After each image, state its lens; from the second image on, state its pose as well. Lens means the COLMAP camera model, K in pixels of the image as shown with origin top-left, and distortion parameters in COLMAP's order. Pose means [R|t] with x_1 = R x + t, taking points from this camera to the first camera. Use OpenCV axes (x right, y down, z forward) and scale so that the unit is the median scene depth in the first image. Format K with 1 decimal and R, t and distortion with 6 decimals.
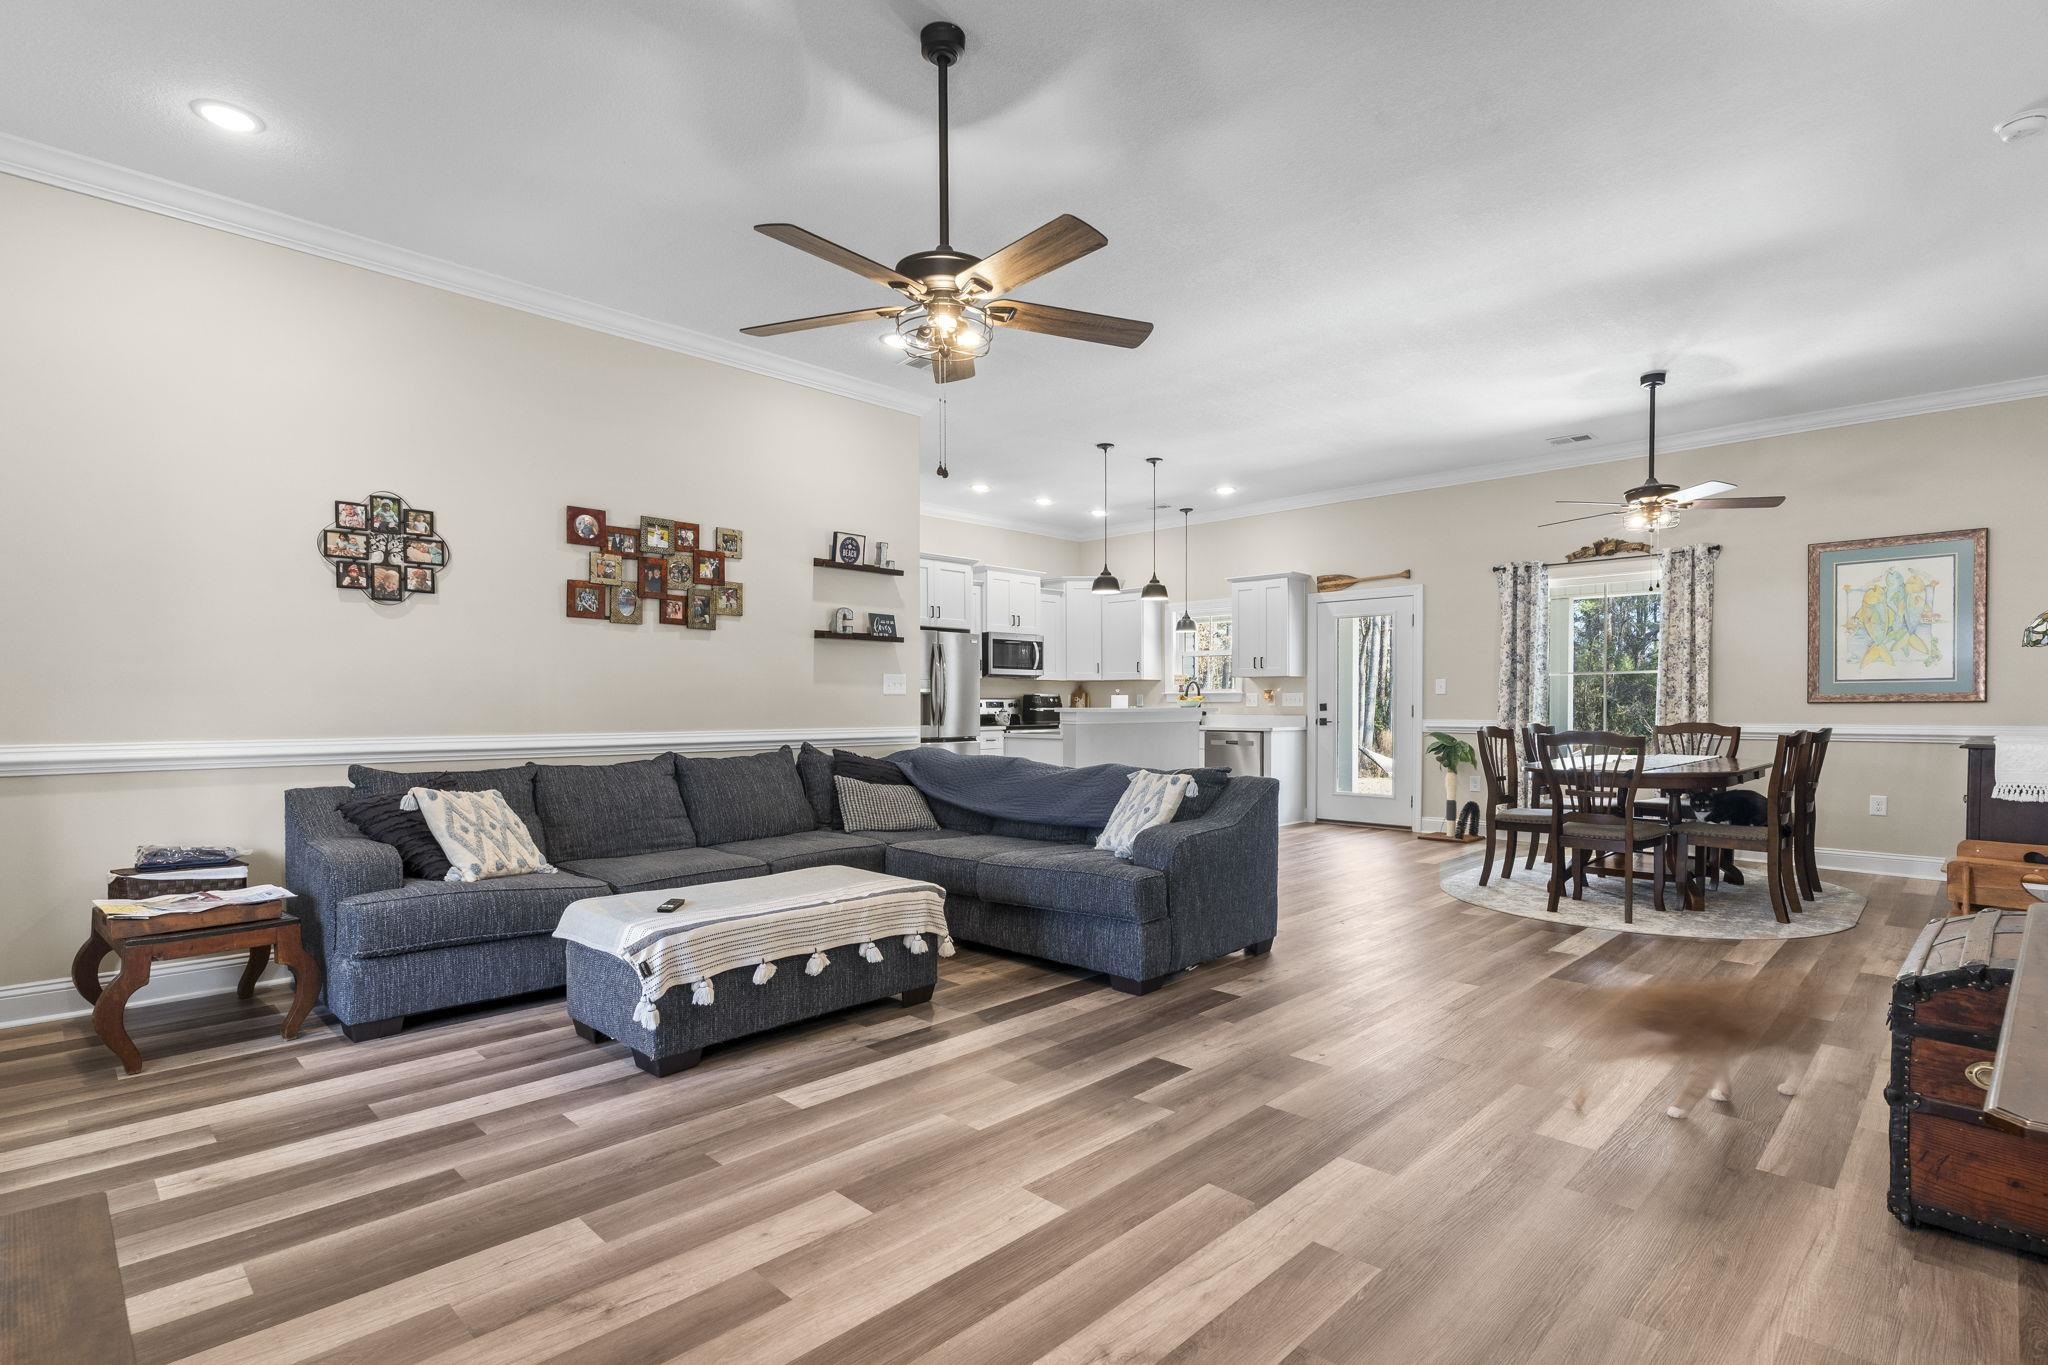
lens RADIAL K [[993.4, 0, 1024.6], [0, 993.4, 717.7], [0, 0, 1]] dist [0.001929, -0.000009]
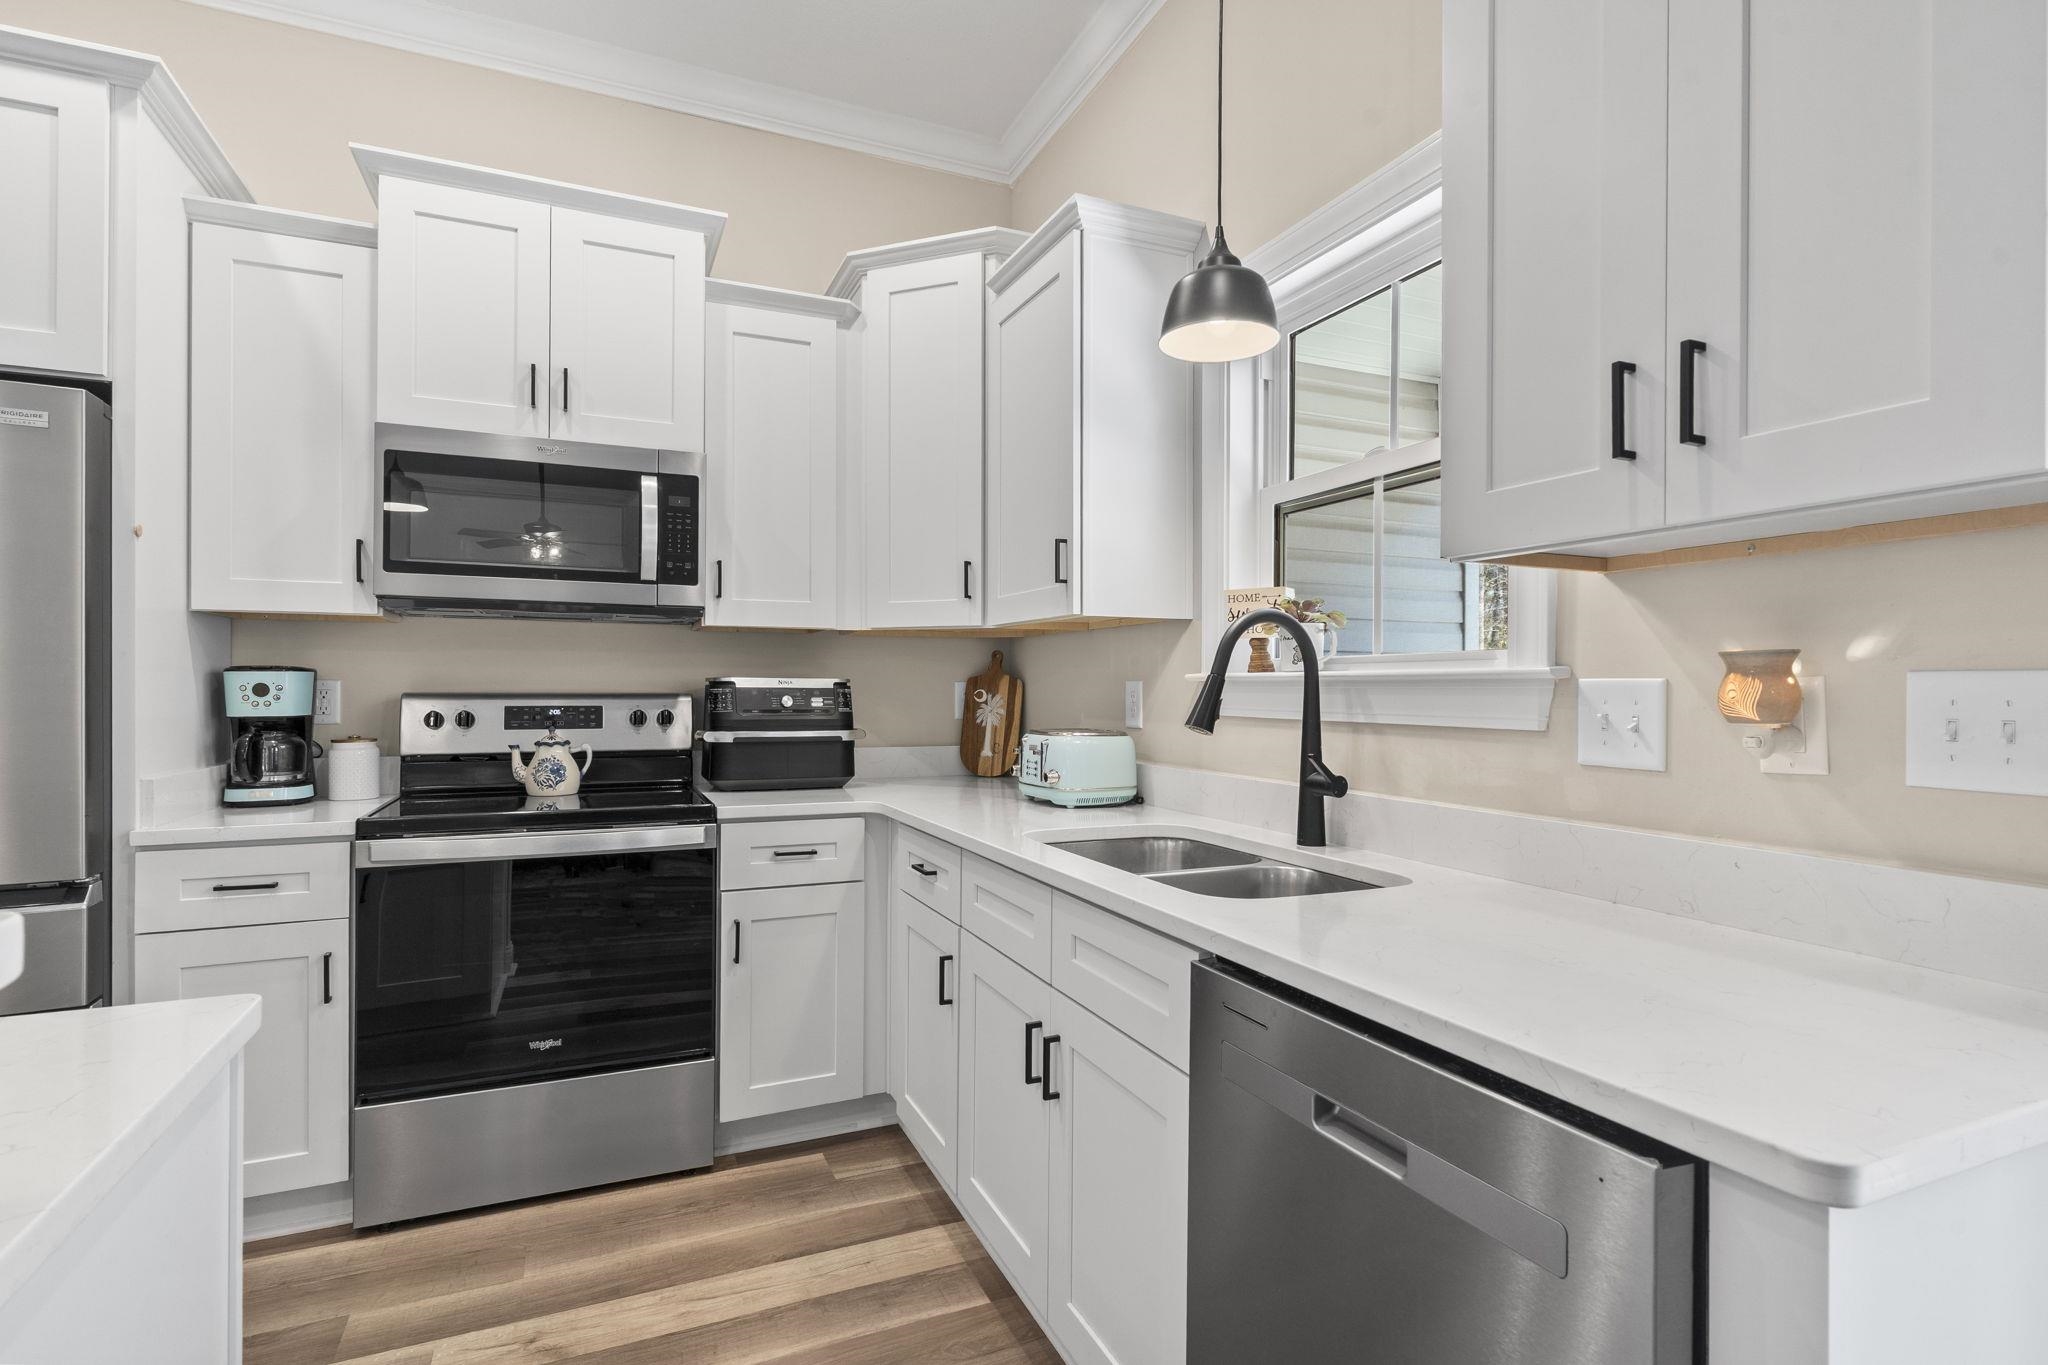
lens RADIAL K [[992.4, 0, 1018.1], [0, 992.4, 684.6], [0, 0, 1]] dist [0.000789, 0.000537]
pose [[0.928123, 0.004628, -0.372244, 0.316015], [-0.011533, 0.999800, -0.016324, -0.031391], [0.372094, 0.019443, 0.927991, 1.309224]]
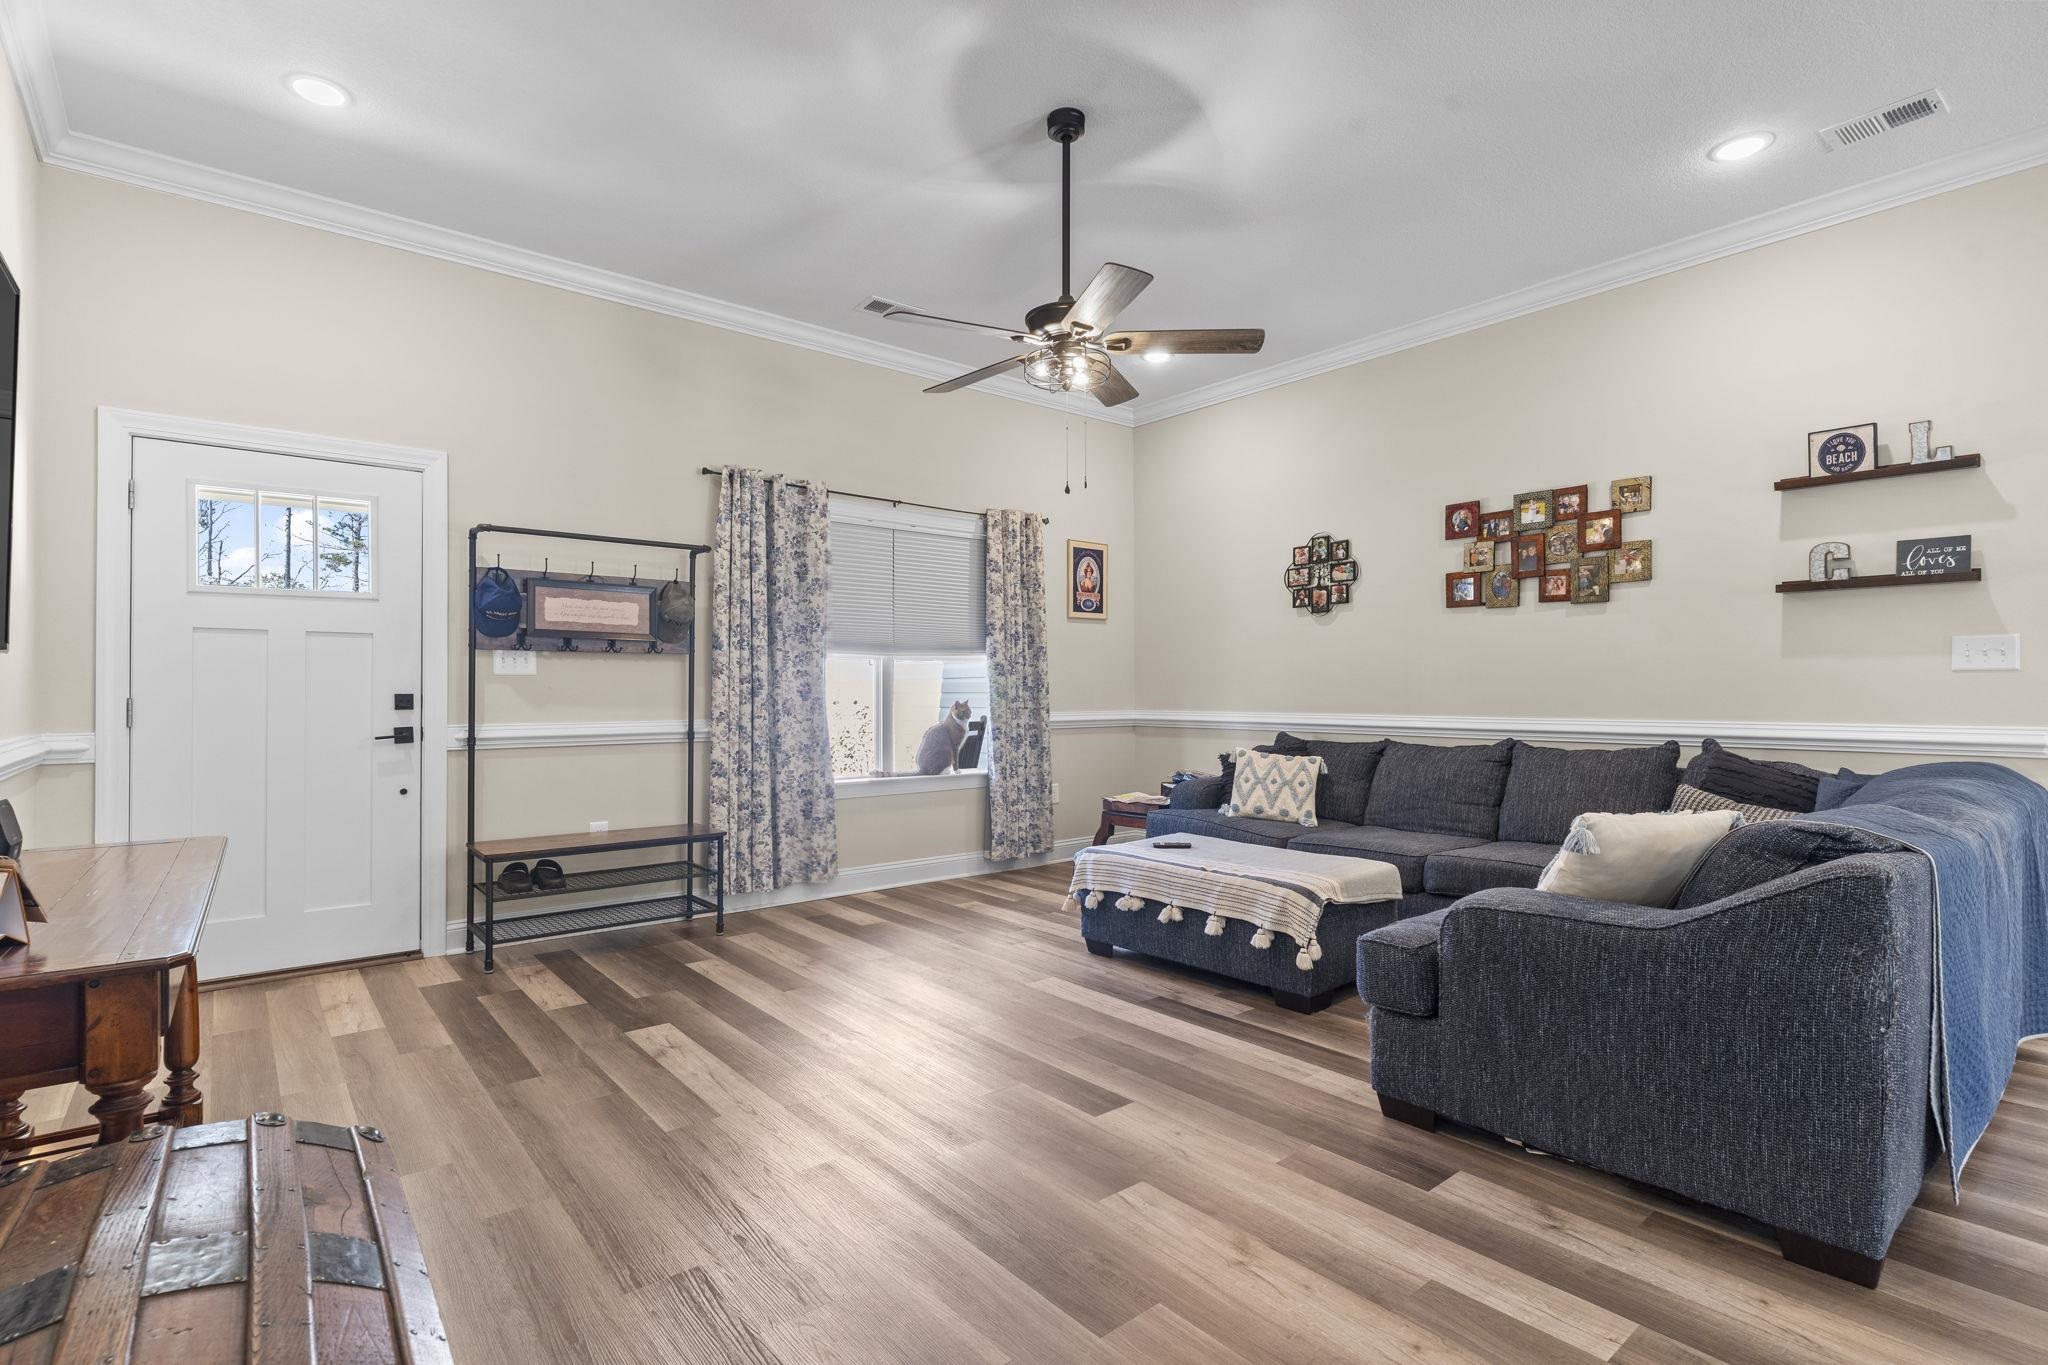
lens RADIAL K [[974.8, 0, 1018.7], [0, 974.8, 689.7], [0, 0, 1]] dist [-0.002241, -0.000285]
pose [[-0.105626, -0.001905, -0.994404, 0.496707], [-0.011563, 0.999933, -0.000687, -0.005099], [0.994339, 0.011425, -0.105641, 0.503048]]
